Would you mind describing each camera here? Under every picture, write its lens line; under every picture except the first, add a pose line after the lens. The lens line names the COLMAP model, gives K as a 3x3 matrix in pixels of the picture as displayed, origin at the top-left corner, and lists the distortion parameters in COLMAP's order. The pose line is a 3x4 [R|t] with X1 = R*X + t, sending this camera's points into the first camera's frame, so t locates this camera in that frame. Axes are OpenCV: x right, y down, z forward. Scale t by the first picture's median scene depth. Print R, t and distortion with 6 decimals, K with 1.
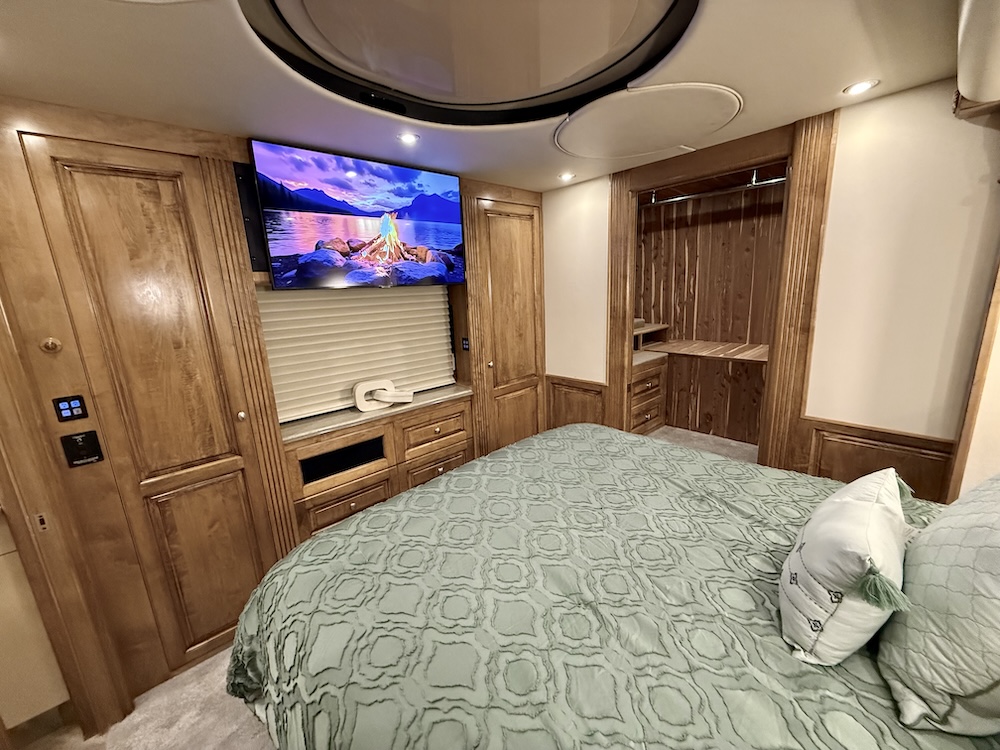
lens RADIAL K [[399.1, 0, 500.9], [0, 399.1, 373.1], [0, 0, 1]] dist [-0.000829, -0.000133]
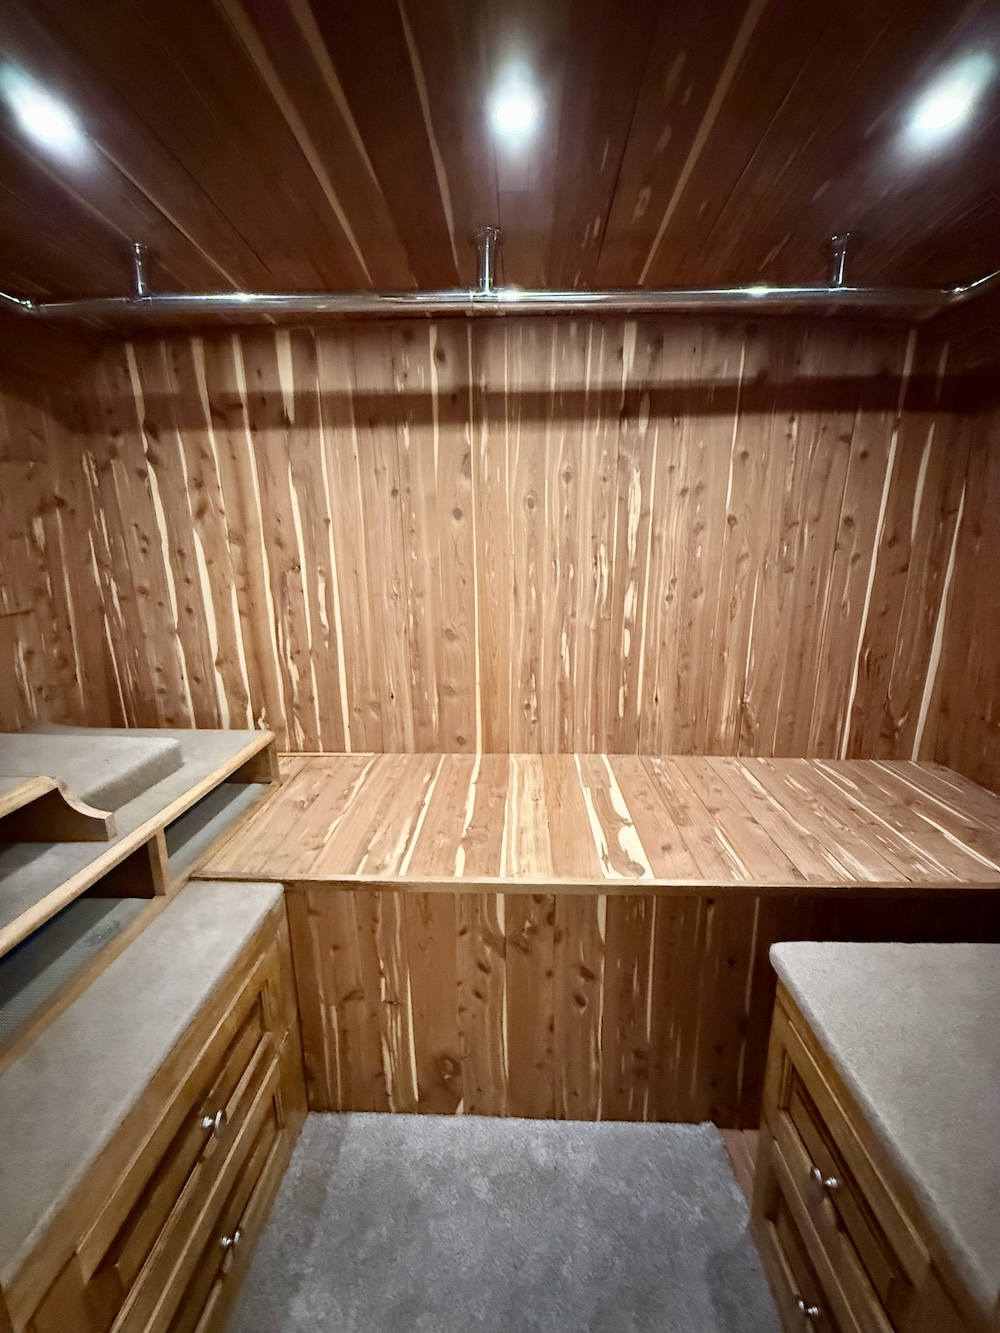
lens RADIAL K [[532.0, 0, 497.8], [0, 532.0, 667.5], [0, 0, 1]] dist [-0.000829, -0.000133]
pose [[0.703132, -0.120146, 0.700835, 0.270141], [0.123248, 0.991296, 0.046288, -0.176969], [-0.700296, 0.053830, 0.711820, 0.601130]]
